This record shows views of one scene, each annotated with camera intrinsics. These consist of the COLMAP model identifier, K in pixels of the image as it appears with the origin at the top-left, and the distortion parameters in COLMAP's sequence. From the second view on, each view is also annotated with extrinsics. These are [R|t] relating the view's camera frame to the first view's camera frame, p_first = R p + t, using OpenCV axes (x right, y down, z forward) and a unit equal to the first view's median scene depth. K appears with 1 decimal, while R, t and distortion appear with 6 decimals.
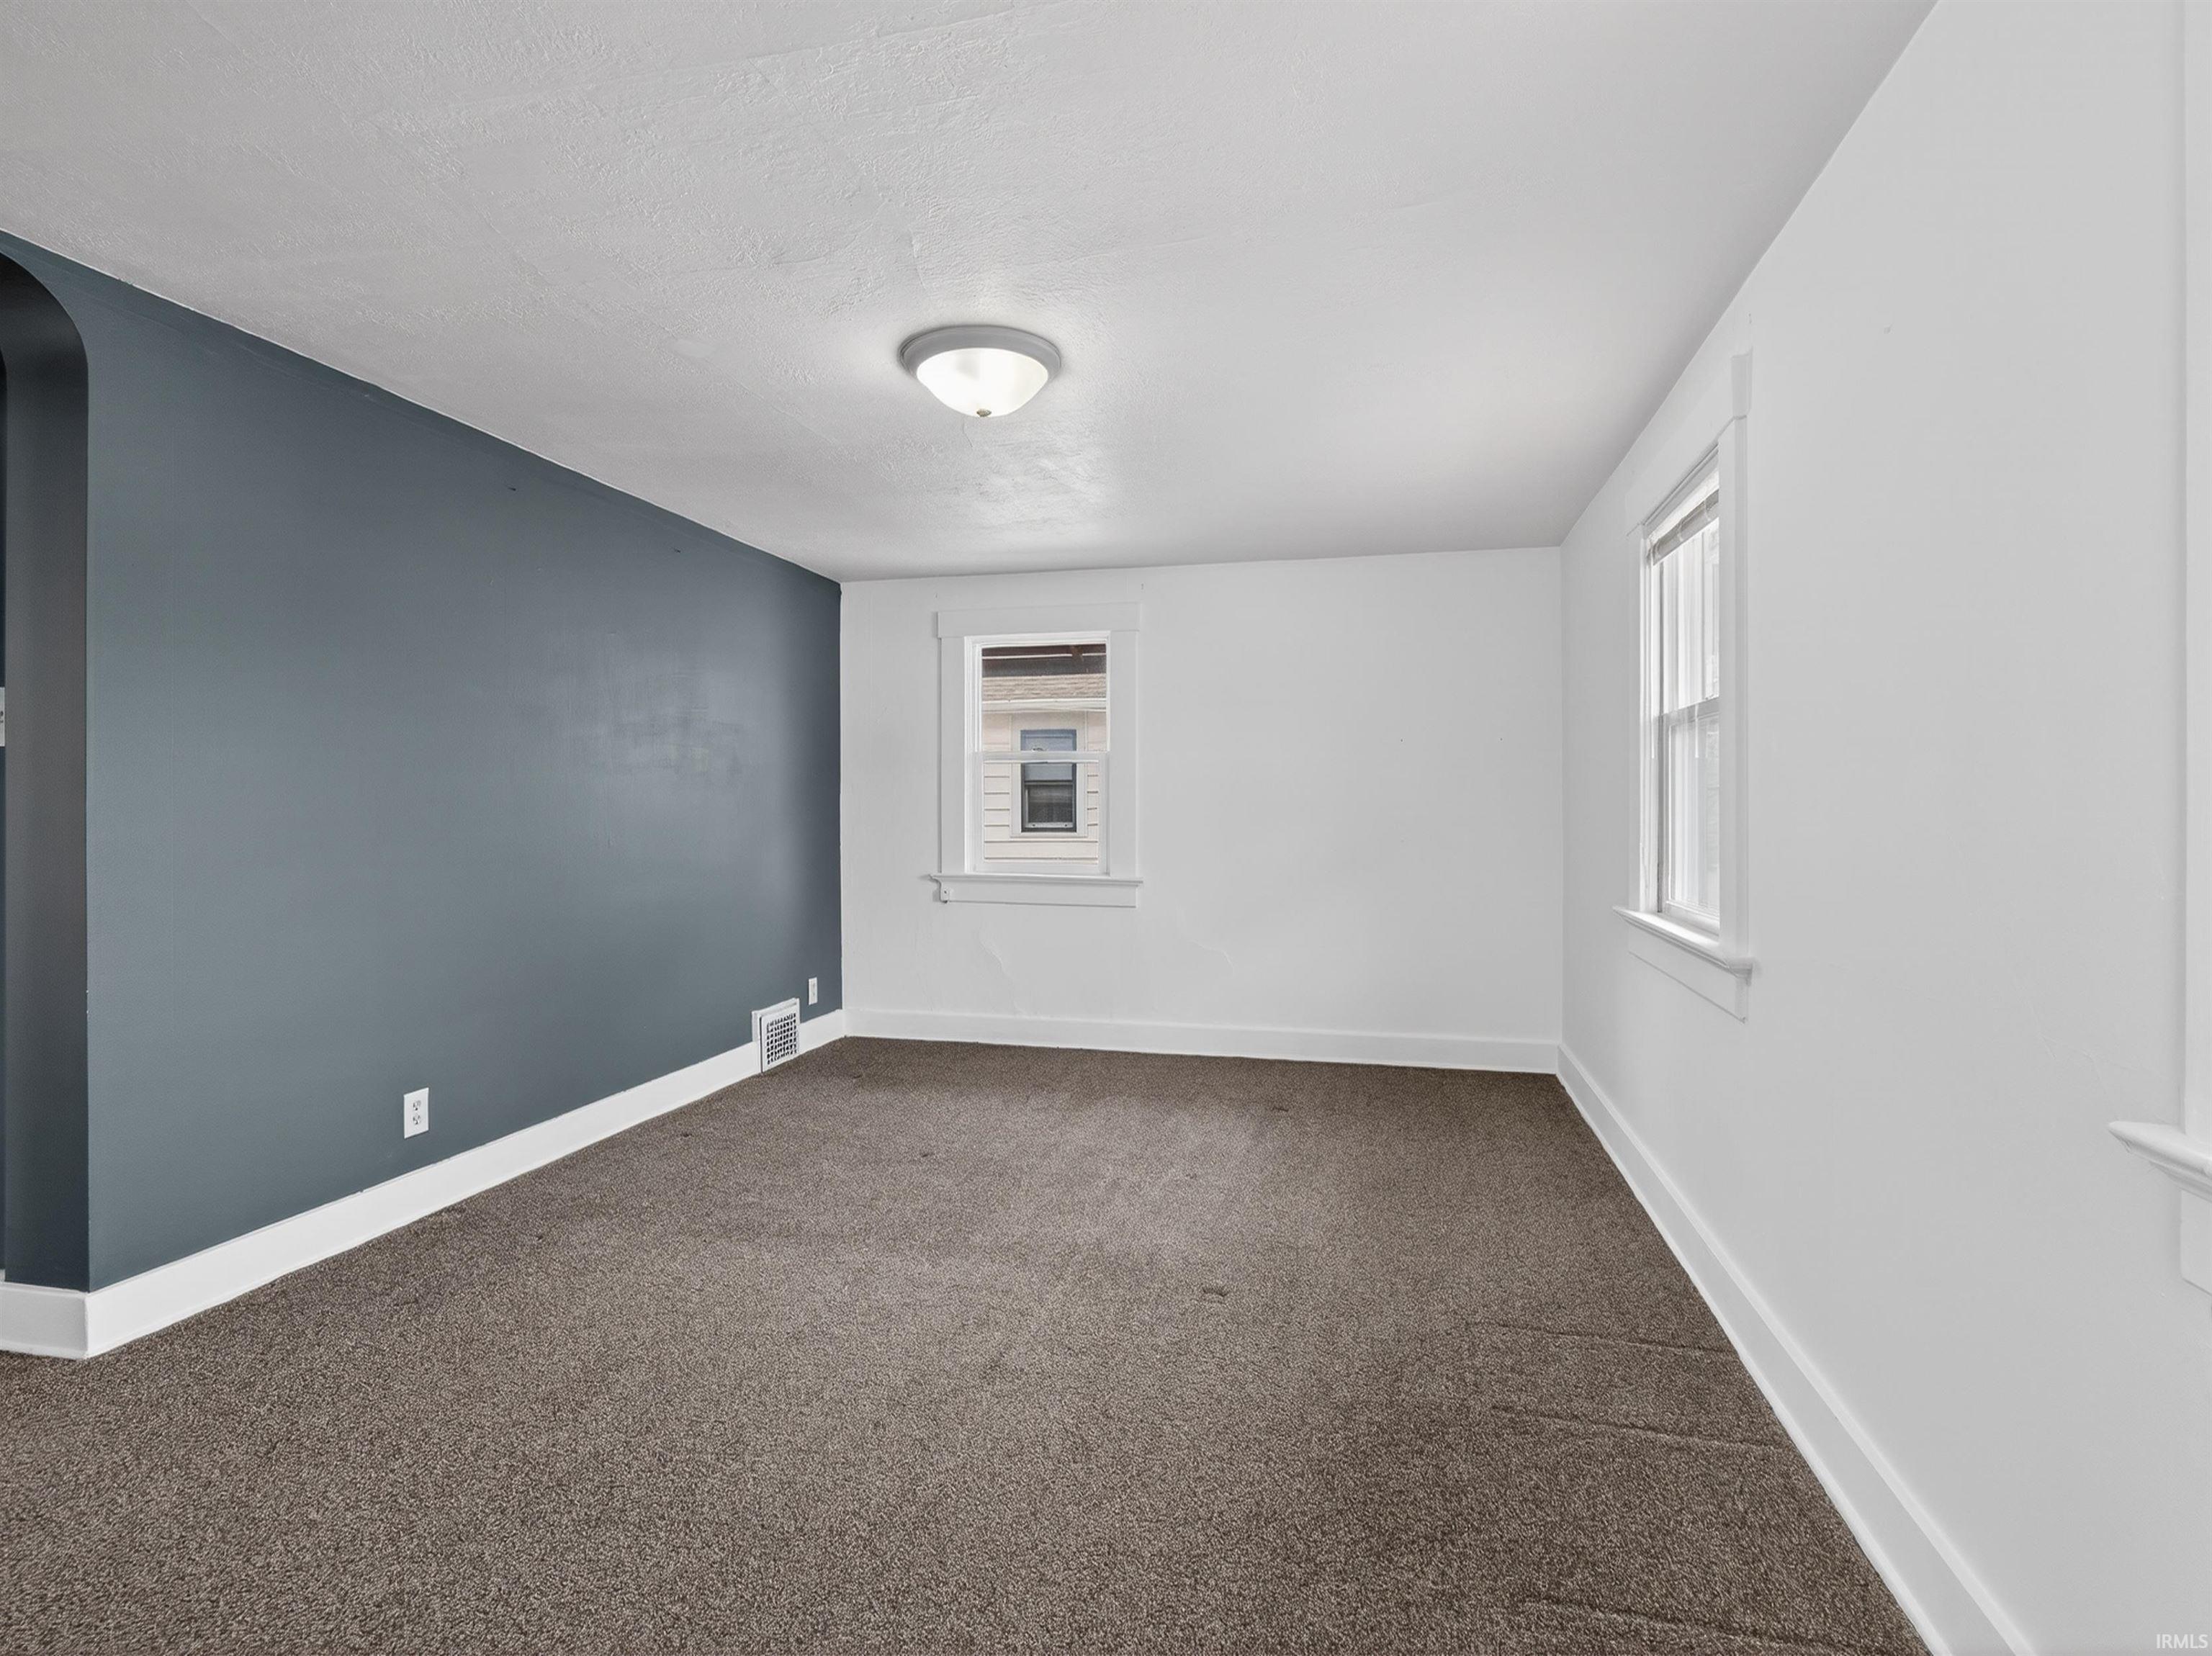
lens RADIAL K [[1061.0, 0, 1109.6], [0, 1061.0, 801.6], [0, 0, 1]] dist [-0.002116, -0.000430]
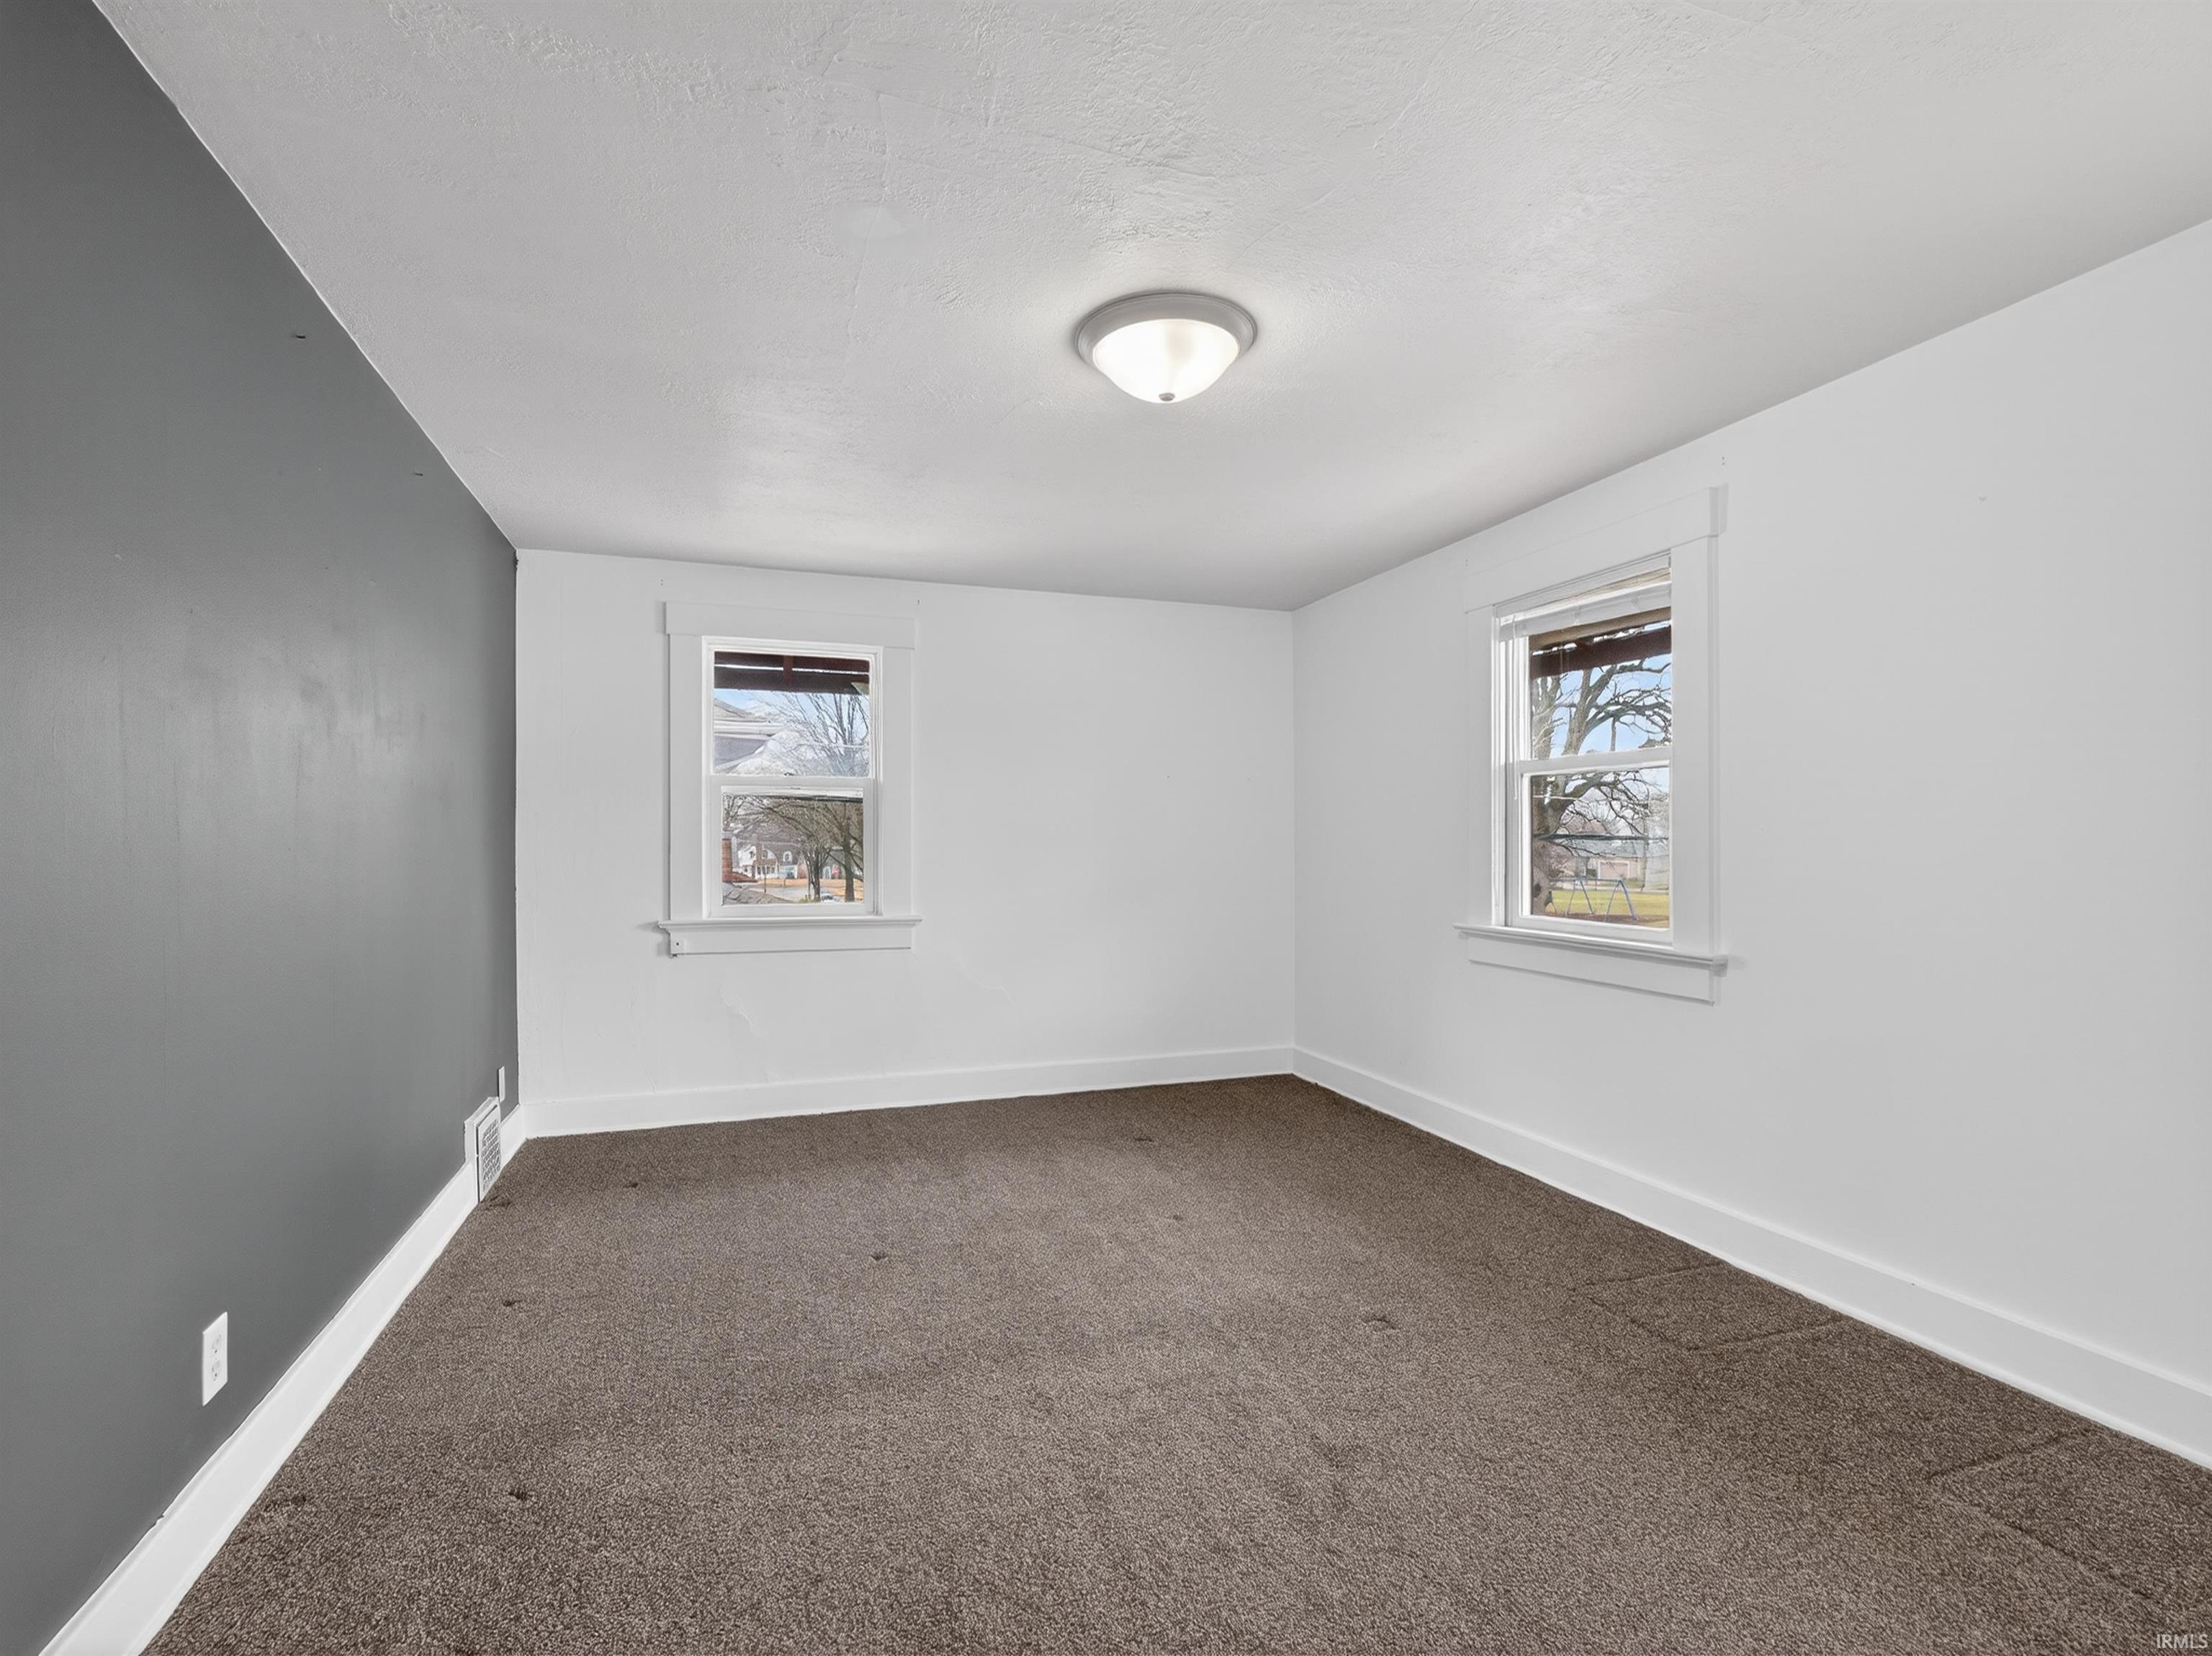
lens RADIAL K [[1028.0, 0, 1104.7], [0, 1028.0, 840.2], [0, 0, 1]] dist [0.049397, -0.045242]
pose [[0.844699, 0.000522, 0.535242, -0.316115], [-0.002185, 0.999995, 0.002473, 0.002277], [-0.535238, -0.003259, 0.844695, 0.146528]]
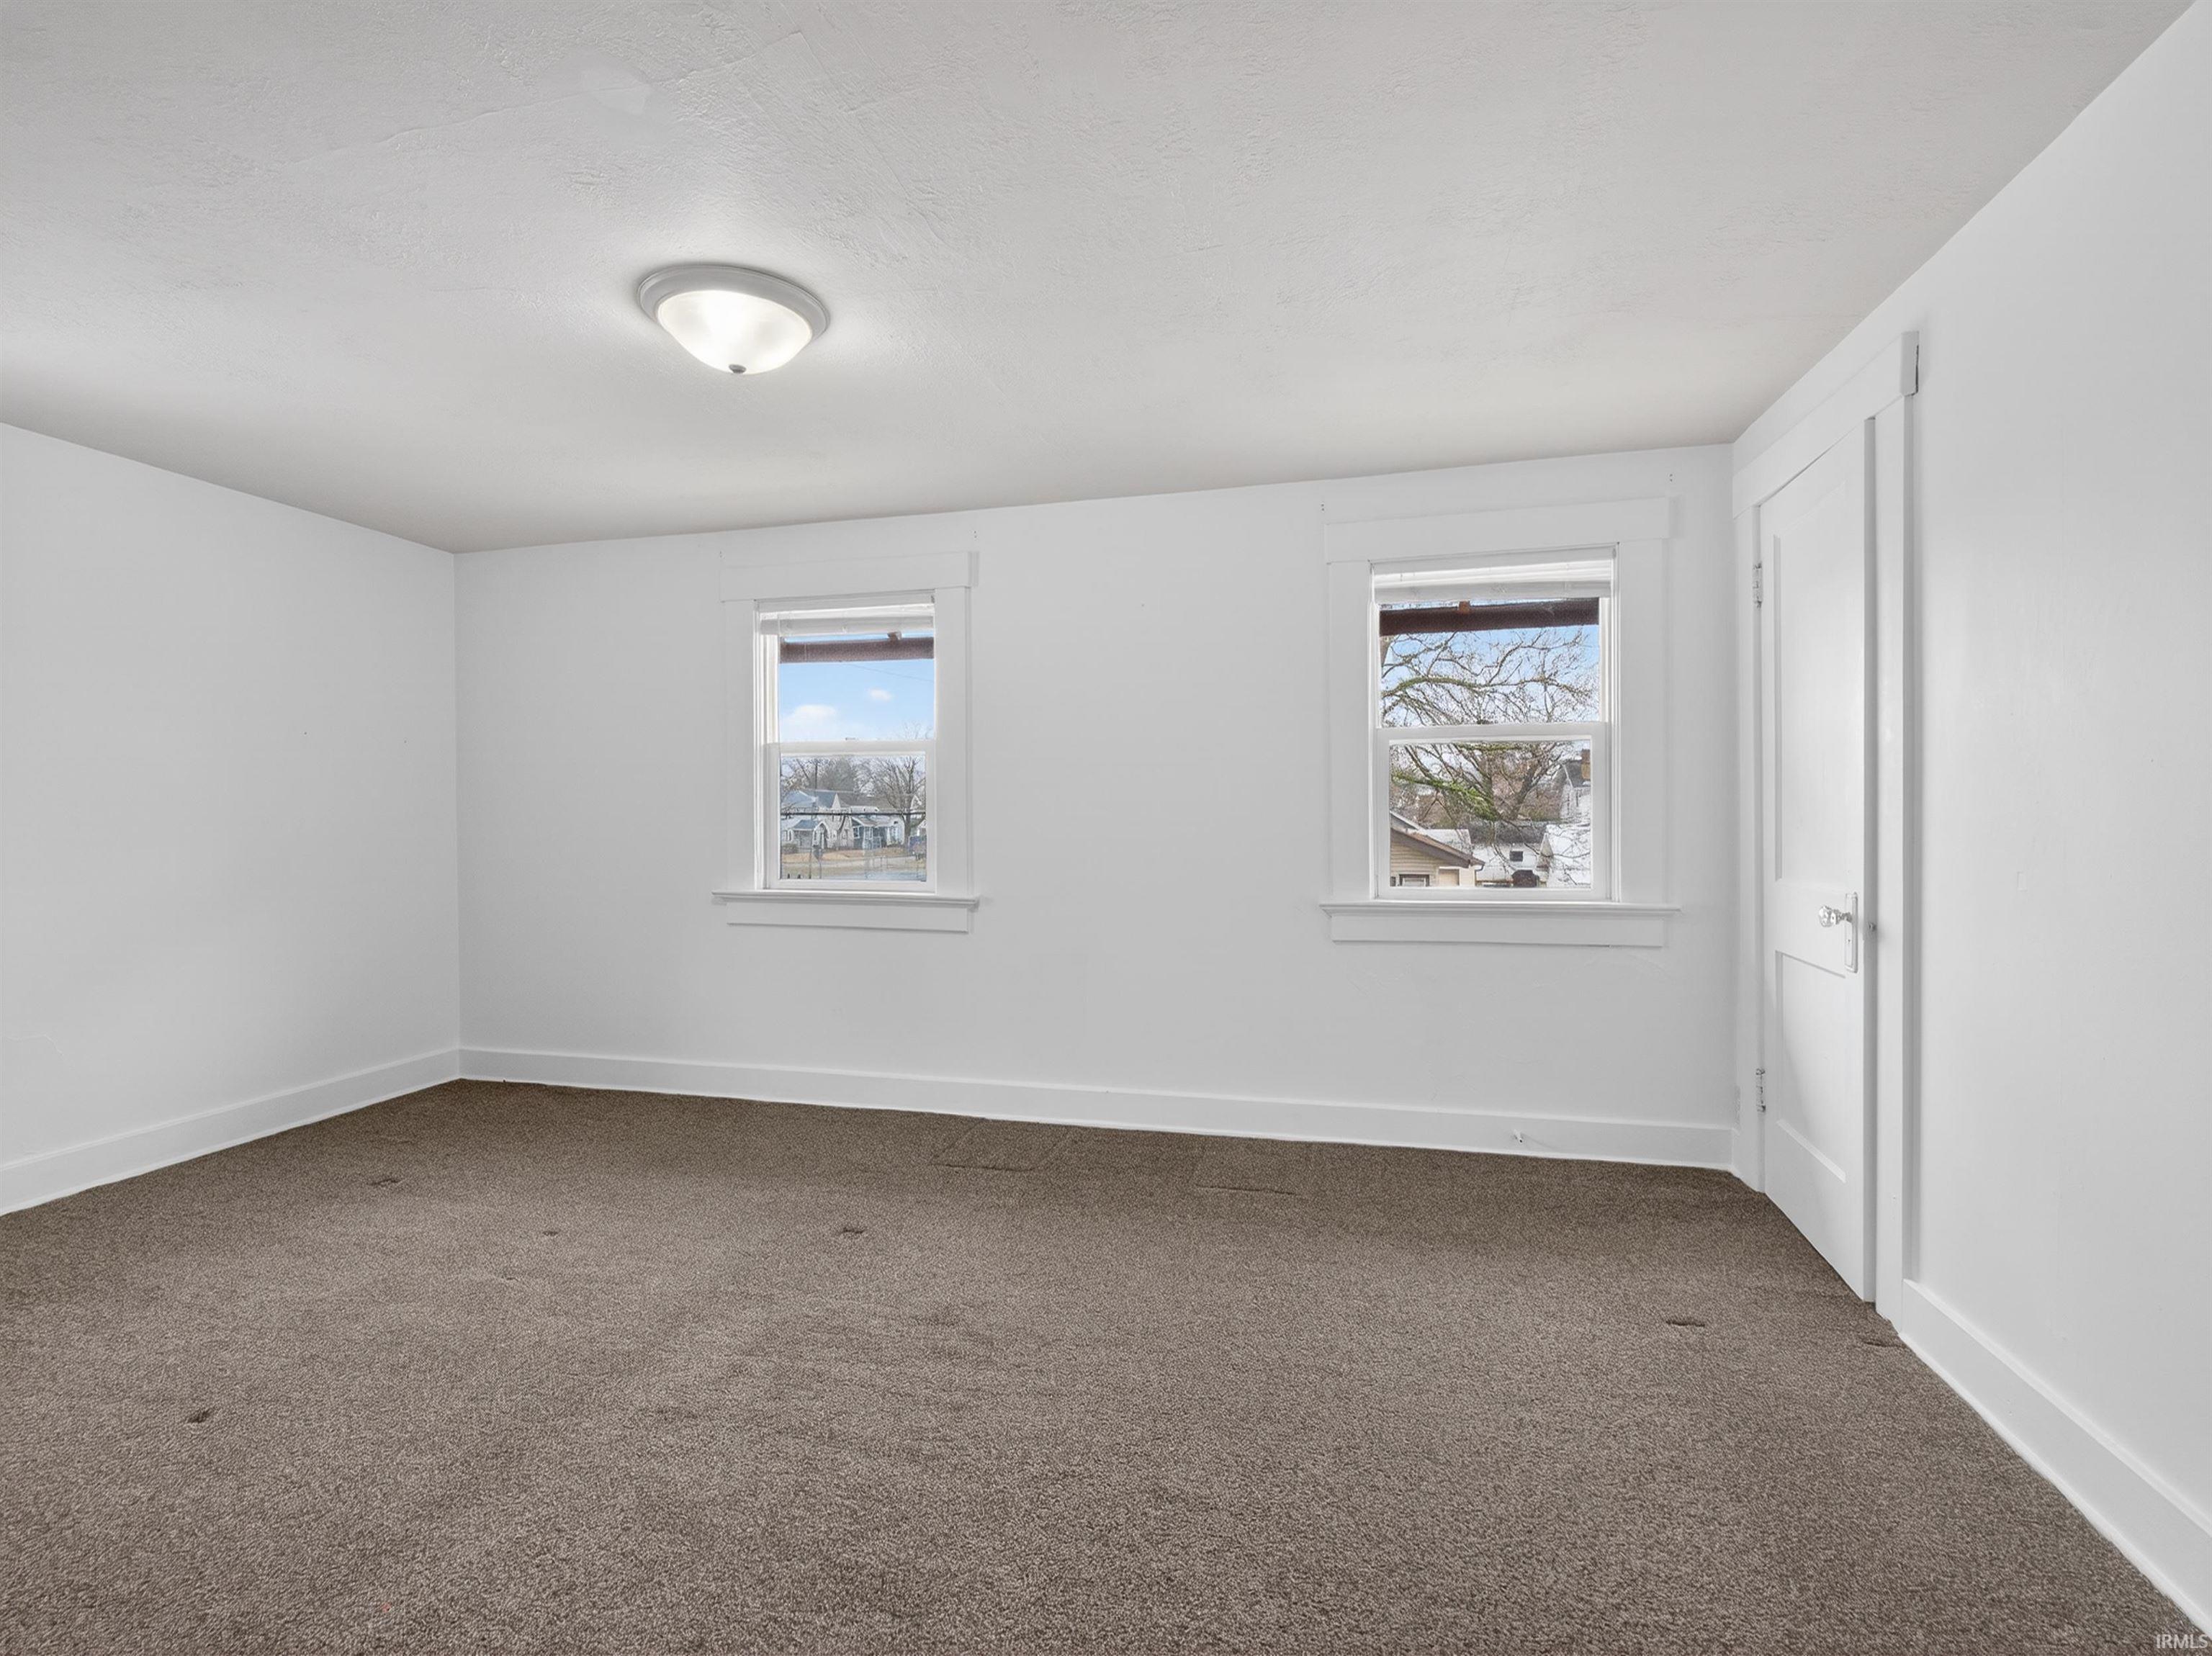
lens RADIAL K [[1035.5, 0, 1075.4], [0, 1035.5, 828.8], [0, 0, 1]] dist [-0.001289, -0.001130]
pose [[0.021403, -0.016443, 0.999636, -0.495119], [-0.004535, 0.999853, 0.016544, 0.002070], [-0.999761, -0.004887, 0.021325, 0.353267]]
